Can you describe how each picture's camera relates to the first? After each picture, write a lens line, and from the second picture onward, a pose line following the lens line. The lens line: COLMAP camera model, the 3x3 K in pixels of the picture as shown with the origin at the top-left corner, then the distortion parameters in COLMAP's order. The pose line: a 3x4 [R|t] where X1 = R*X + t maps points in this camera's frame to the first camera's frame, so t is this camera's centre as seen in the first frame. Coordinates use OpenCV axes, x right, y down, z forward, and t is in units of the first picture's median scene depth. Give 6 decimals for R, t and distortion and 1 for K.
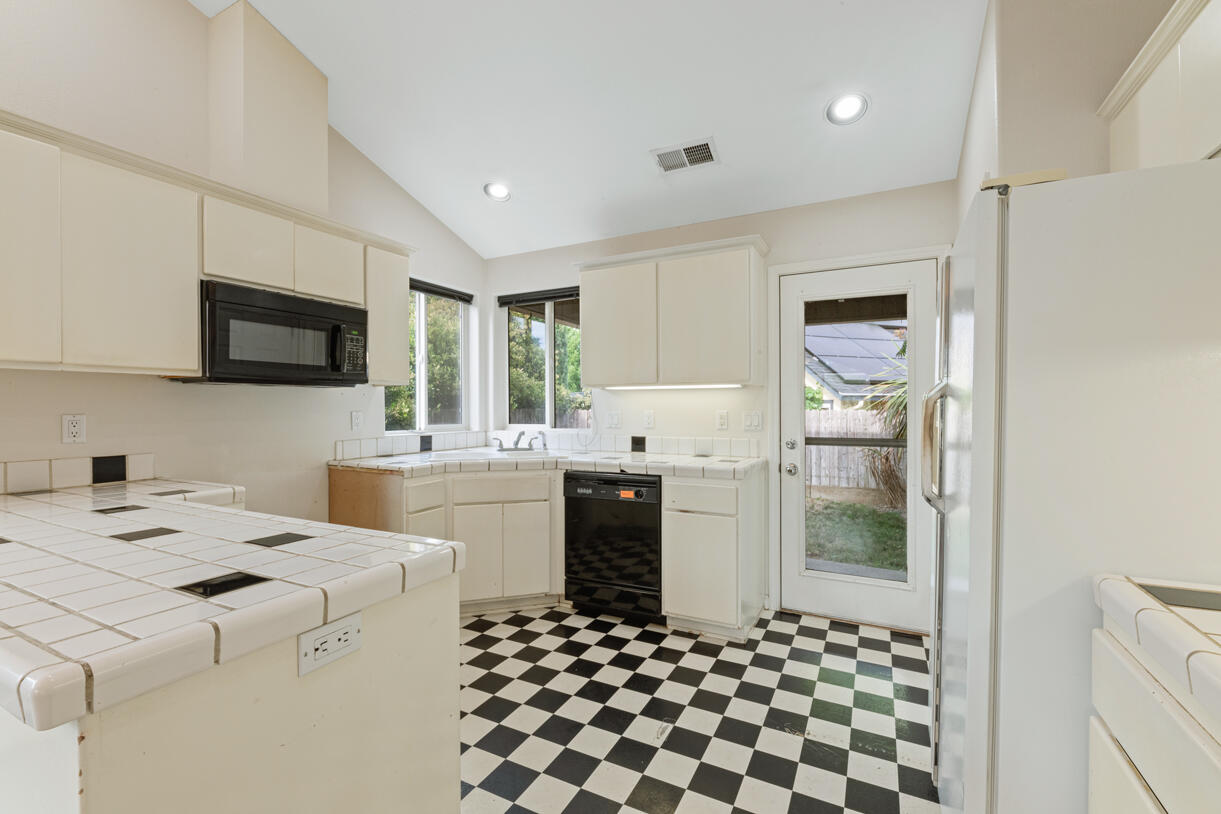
lens RADIAL K [[520.8, 0, 606.1], [0, 520.8, 408.7], [0, 0, 1]] dist [-0.000737, -0.000876]
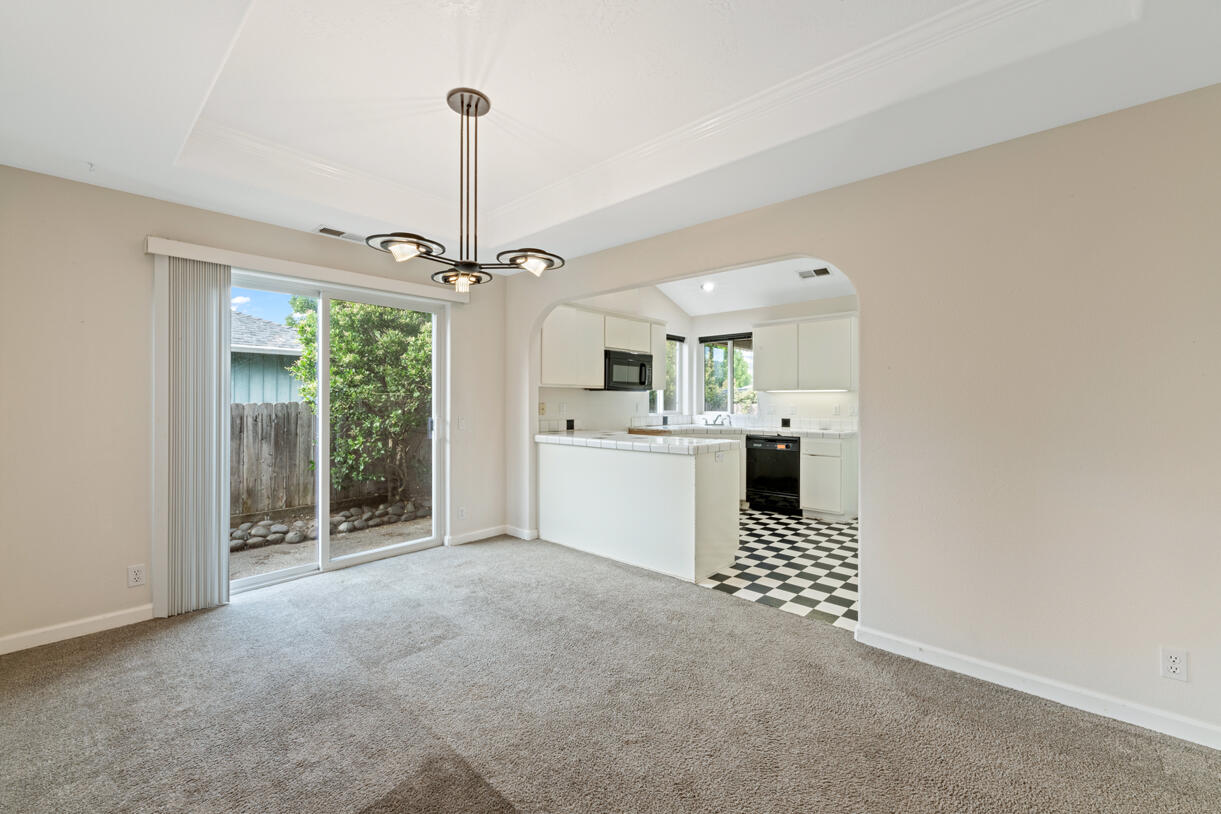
lens RADIAL K [[492.7, 0, 604.0], [0, 492.7, 401.3], [0, 0, 1]] dist [-0.002465, -0.000602]
pose [[0.965029, 0.005679, -0.262080, -0.112350], [-0.006820, 0.999971, -0.003443, 0.006042], [0.262053, 0.005110, 0.965040, -0.909628]]
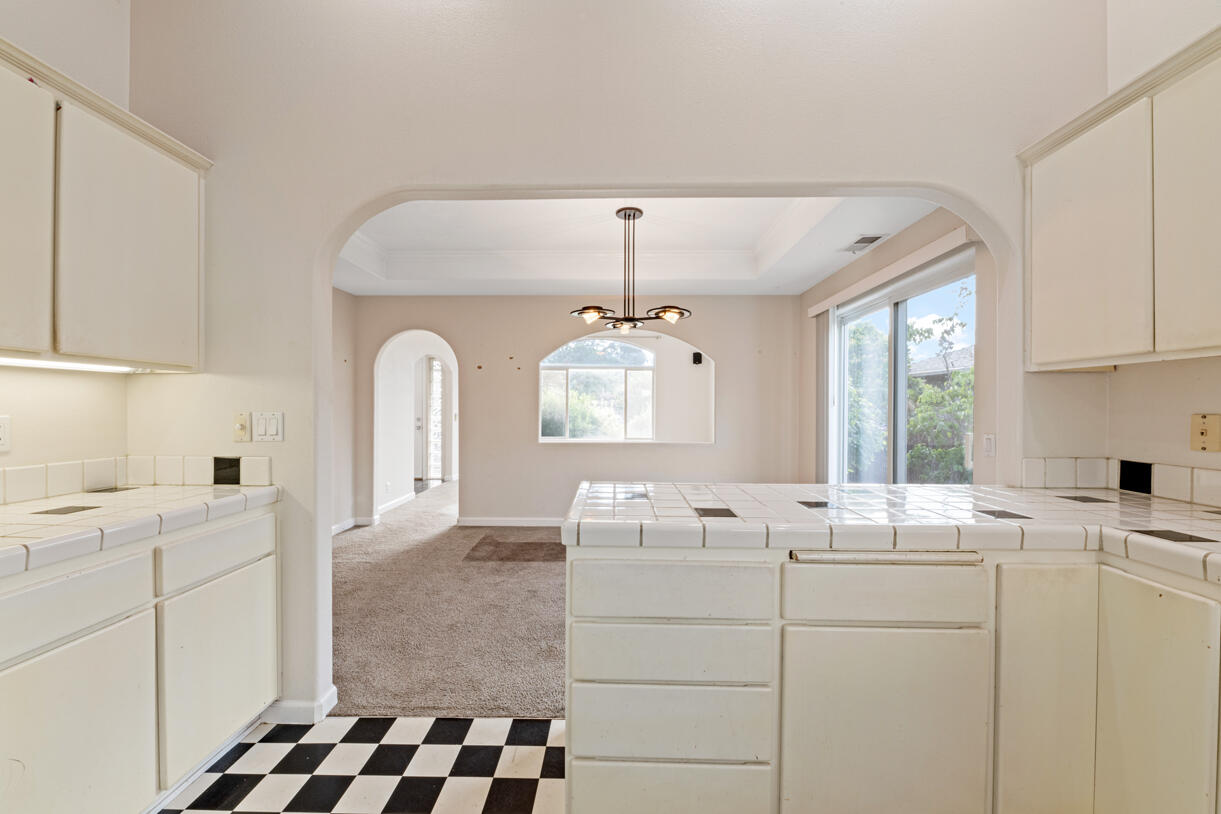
lens RADIAL K [[489.4, 0, 607.3], [0, 489.4, 407.5], [0, 0, 1]] dist [0.000153, -0.002708]
pose [[-0.896876, 0.000518, -0.442281, 0.046319], [-0.002663, 0.999975, 0.006571, -0.001032], [0.442274, 0.007071, -0.896852, 0.767792]]
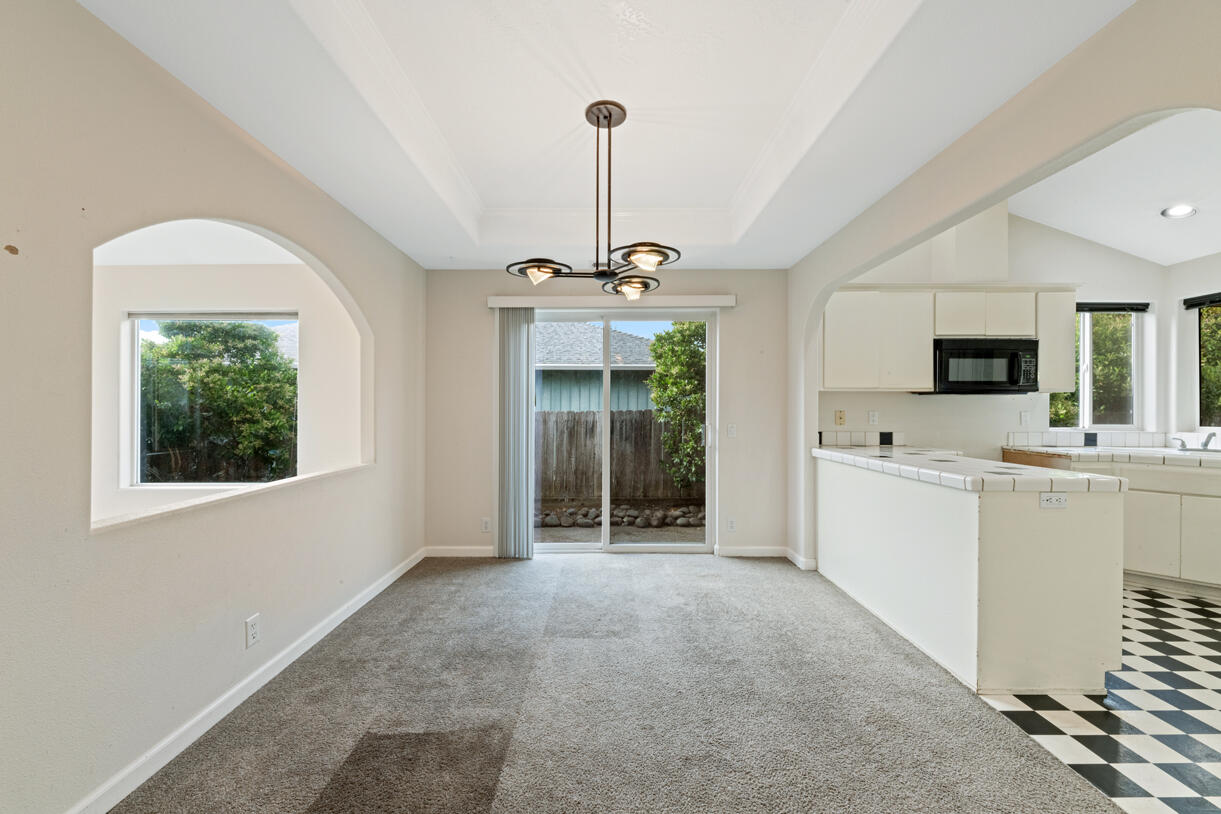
lens RADIAL K [[493.0, 0, 607.0], [0, 493.0, 410.0], [0, 0, 1]] dist [0.000667, -0.003045]
pose [[0.458057, 0.006708, -0.888897, 0.174166], [-0.007999, 0.999962, 0.003424, 0.005563], [0.888887, 0.005542, 0.458094, -0.588958]]
